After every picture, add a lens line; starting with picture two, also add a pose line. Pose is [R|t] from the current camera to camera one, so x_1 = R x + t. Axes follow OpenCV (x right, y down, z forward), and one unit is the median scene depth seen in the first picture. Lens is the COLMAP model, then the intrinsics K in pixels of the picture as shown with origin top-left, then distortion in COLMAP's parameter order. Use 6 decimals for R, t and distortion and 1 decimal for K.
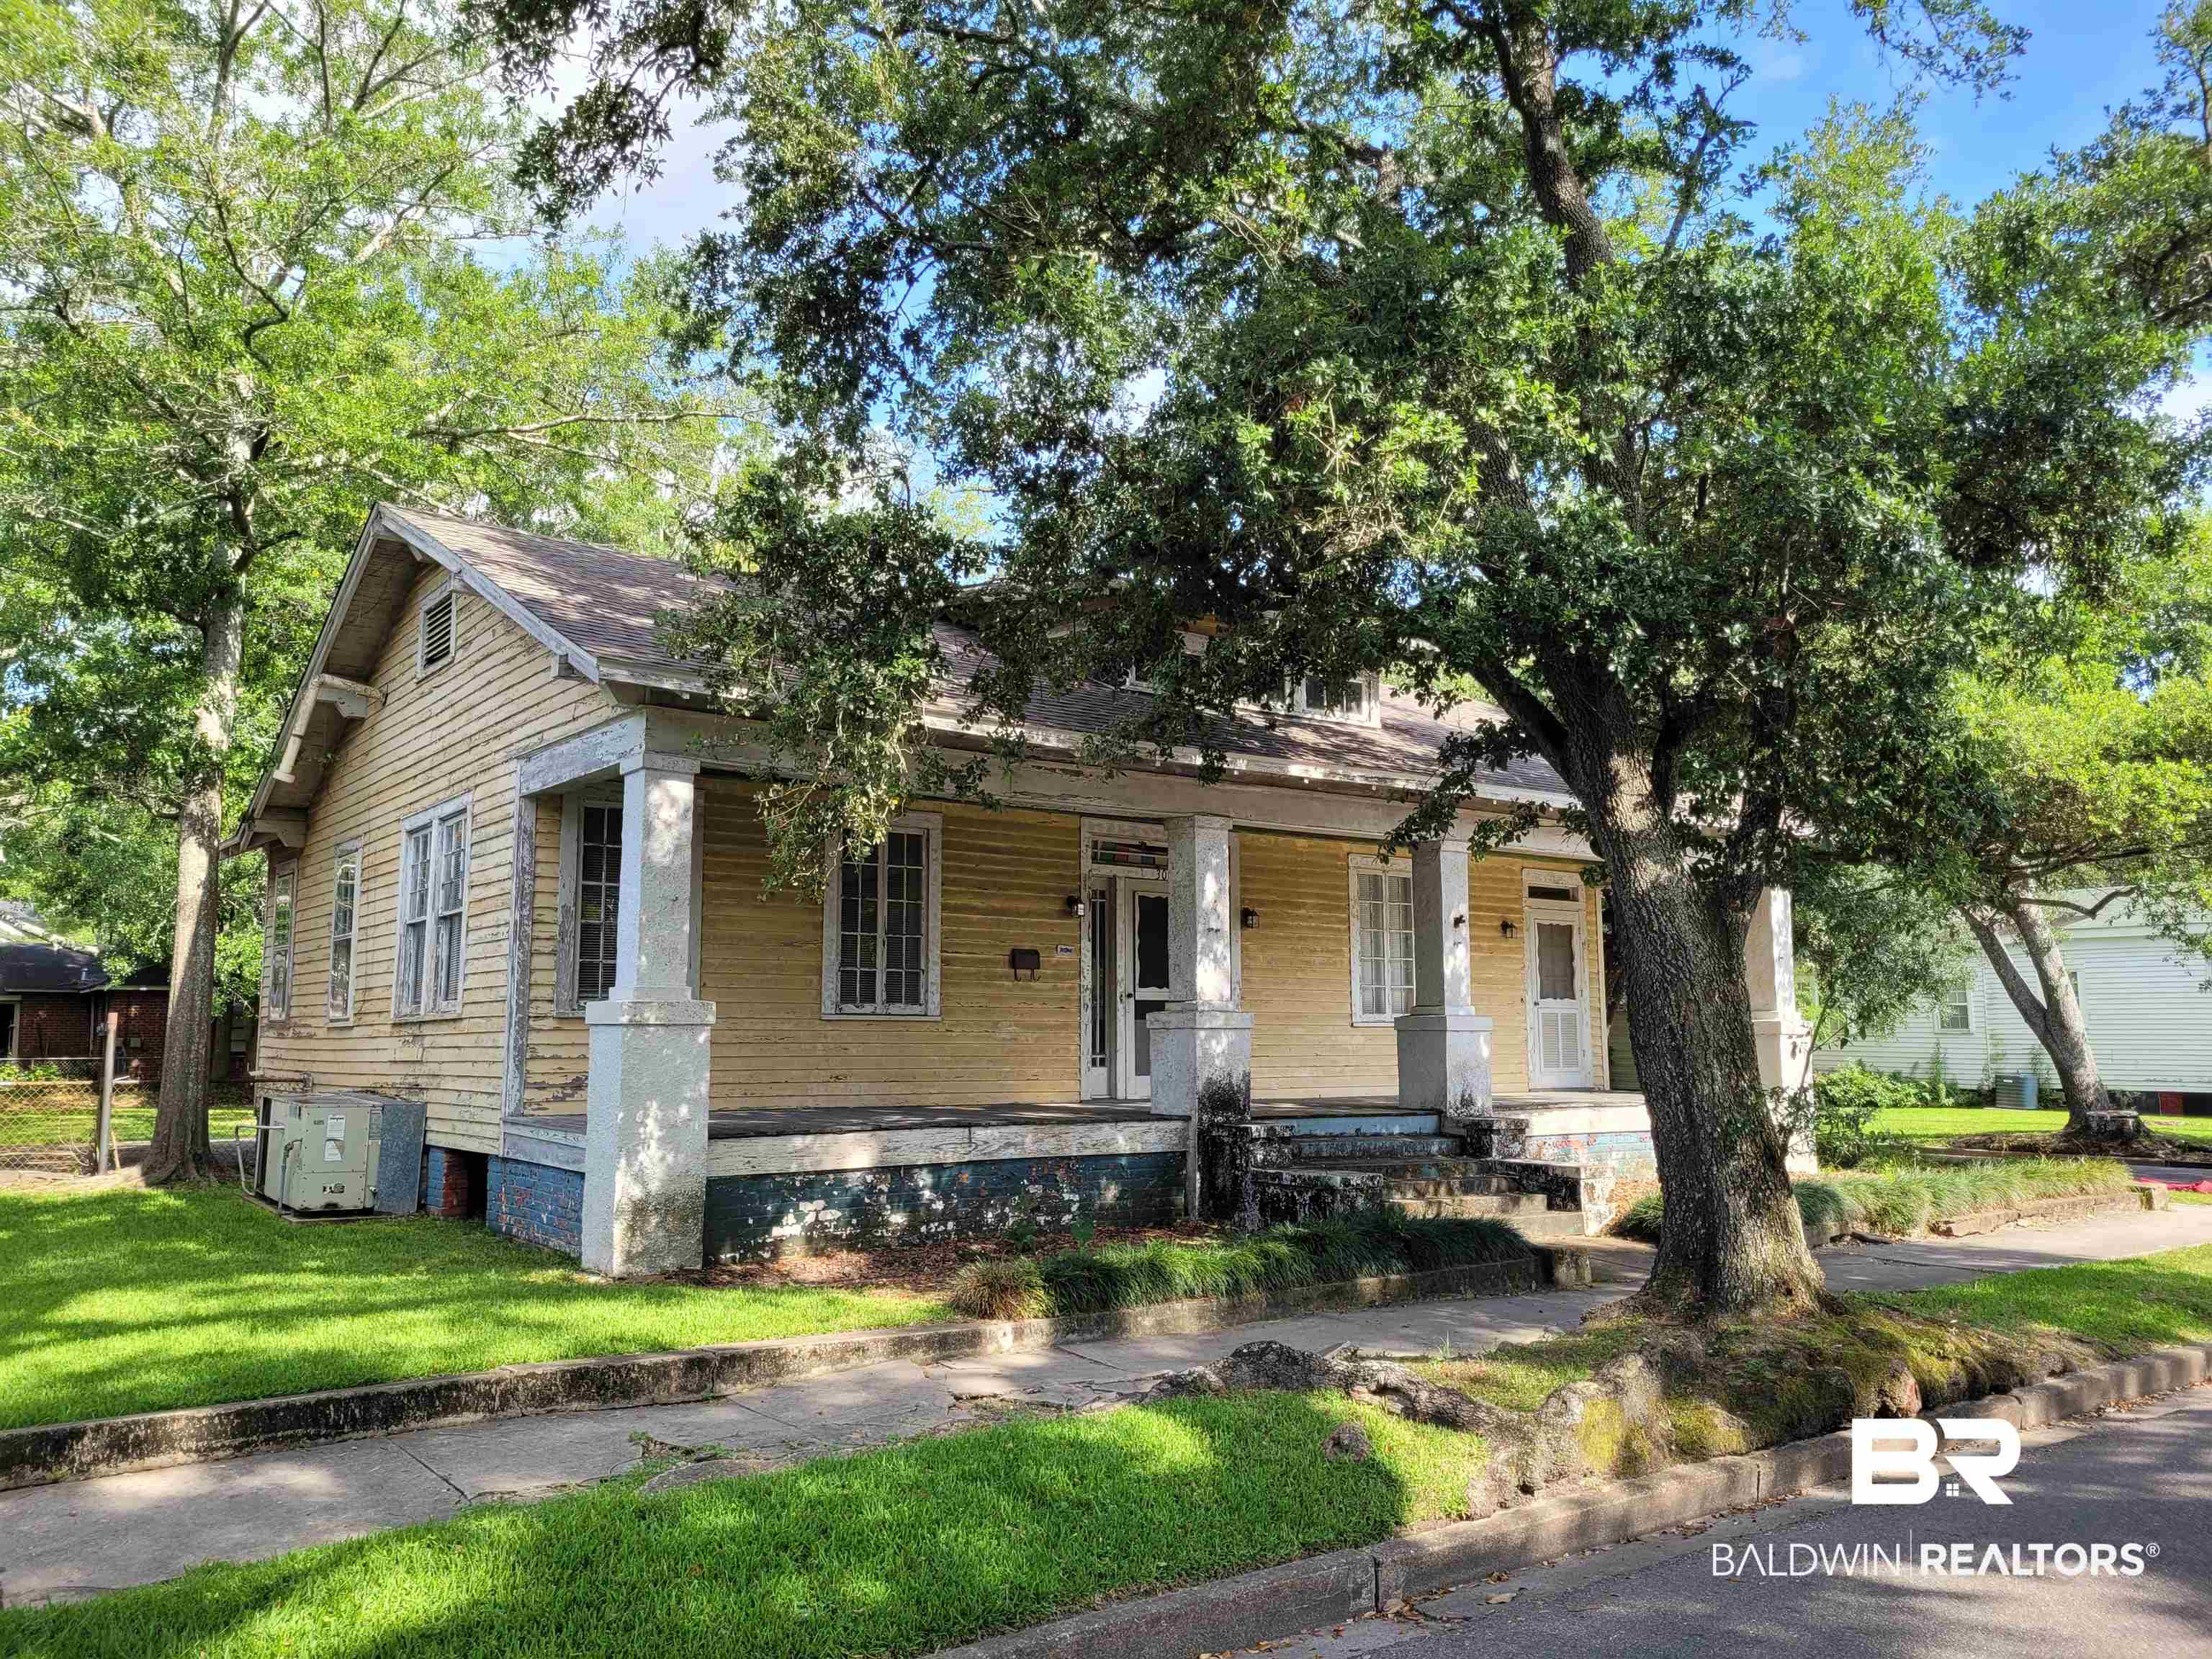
lens RADIAL K [[1670.5, 0, 1106.0], [0, 1670.5, 829.5], [0, 0, 1]] dist [0.056151, -0.049418]
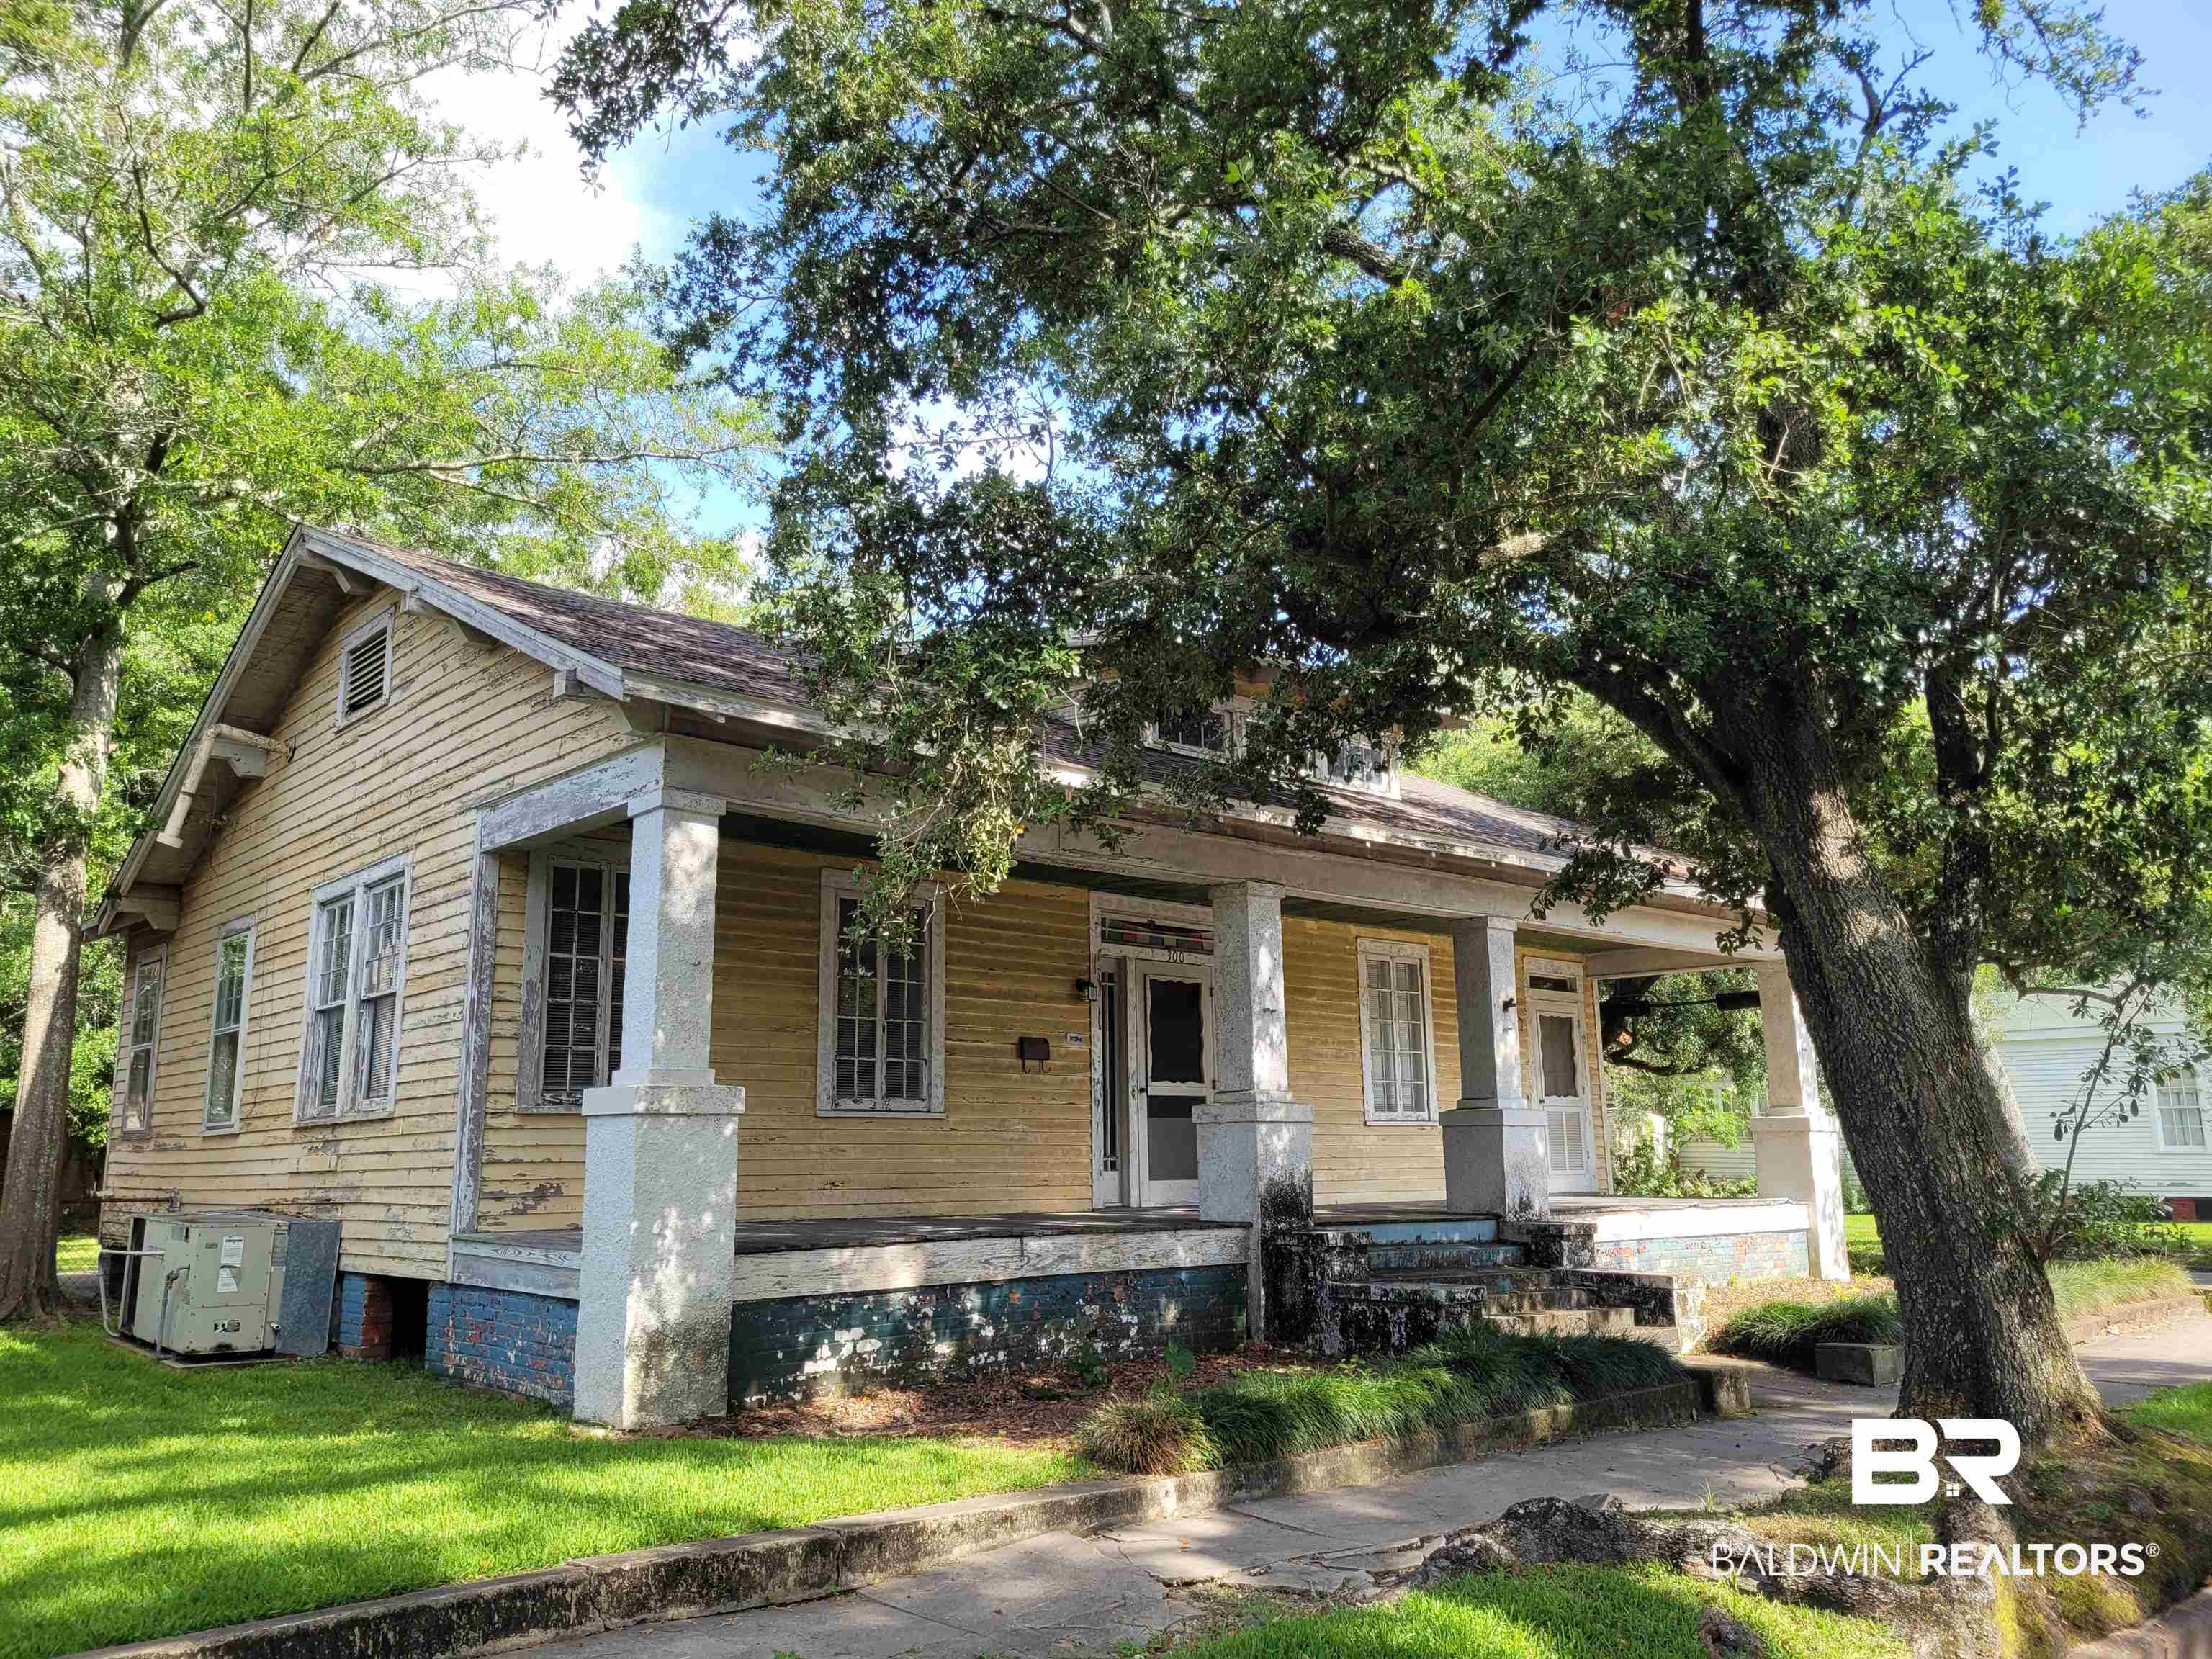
lens RADIAL K [[1670.5, 0, 1106.0], [0, 1670.5, 829.5], [0, 0, 1]] dist [0.056151, -0.049418]
pose [[0.996036, 0.007452, 0.088643, -0.106840], [-0.001286, 0.997587, -0.069412, 0.027171], [-0.088946, 0.069023, 0.993642, 0.121775]]
